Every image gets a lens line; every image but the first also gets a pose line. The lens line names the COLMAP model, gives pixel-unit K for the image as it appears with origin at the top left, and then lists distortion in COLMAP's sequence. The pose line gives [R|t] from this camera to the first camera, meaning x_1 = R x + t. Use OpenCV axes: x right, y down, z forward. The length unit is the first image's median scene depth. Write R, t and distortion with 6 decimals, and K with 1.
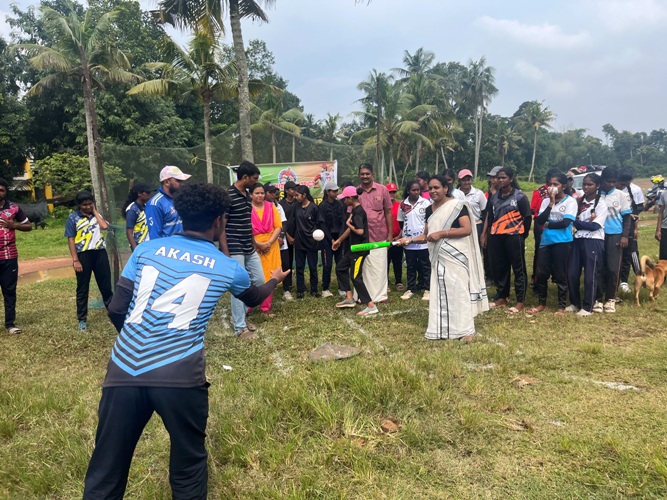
lens RADIAL K [[501.8, 0, 342.2], [0, 501.8, 251.8], [0, 0, 1]] dist [0.041940, -0.059875]
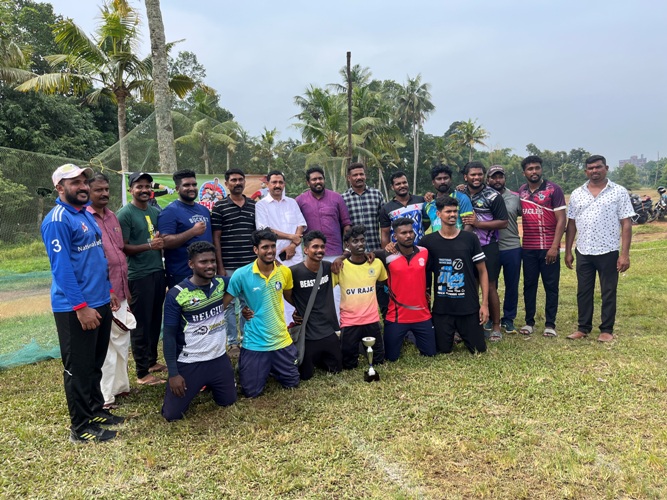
lens RADIAL K [[501.8, 0, 331.2], [0, 501.8, 247.4], [0, 0, 1]] dist [0.041940, -0.059875]
pose [[0.994136, -0.018524, 0.106539, -0.008206], [0.023299, 0.998771, -0.043752, -0.007198], [-0.105598, 0.045977, 0.993345, 0.058561]]
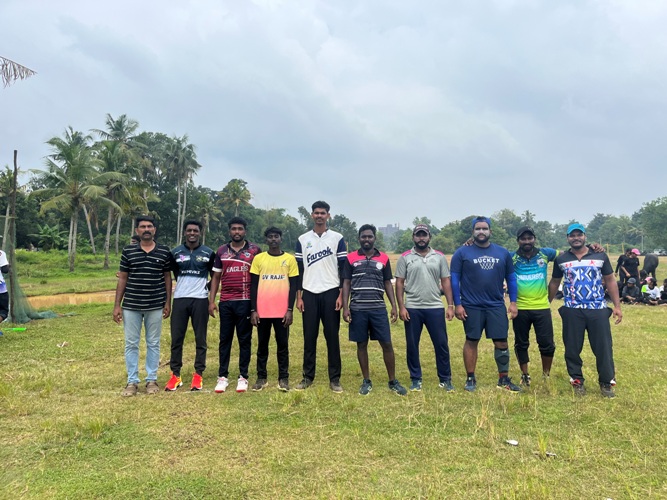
lens RADIAL K [[501.8, 0, 336.4], [0, 501.8, 256.3], [0, 0, 1]] dist [0.041940, -0.059875]
pose [[0.858473, 0.043090, 0.511045, 0.022821], [0.021214, 0.992628, -0.119331, 0.004453], [-0.512420, 0.113283, 0.851230, -0.047878]]
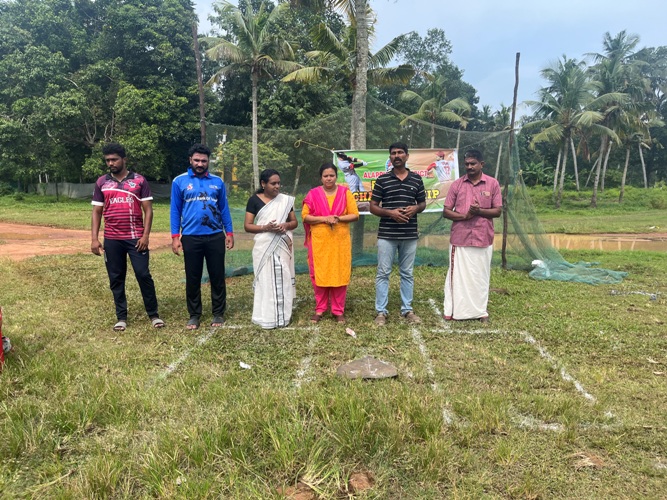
lens RADIAL K [[501.8, 0, 339.9], [0, 501.8, 252.5], [0, 0, 1]] dist [0.041940, -0.059875]
pose [[0.940991, 0.098439, -0.323800, 0.018800], [-0.093611, 0.995142, 0.030493, -0.001511], [0.325229, 0.001617, 0.945634, 0.018305]]
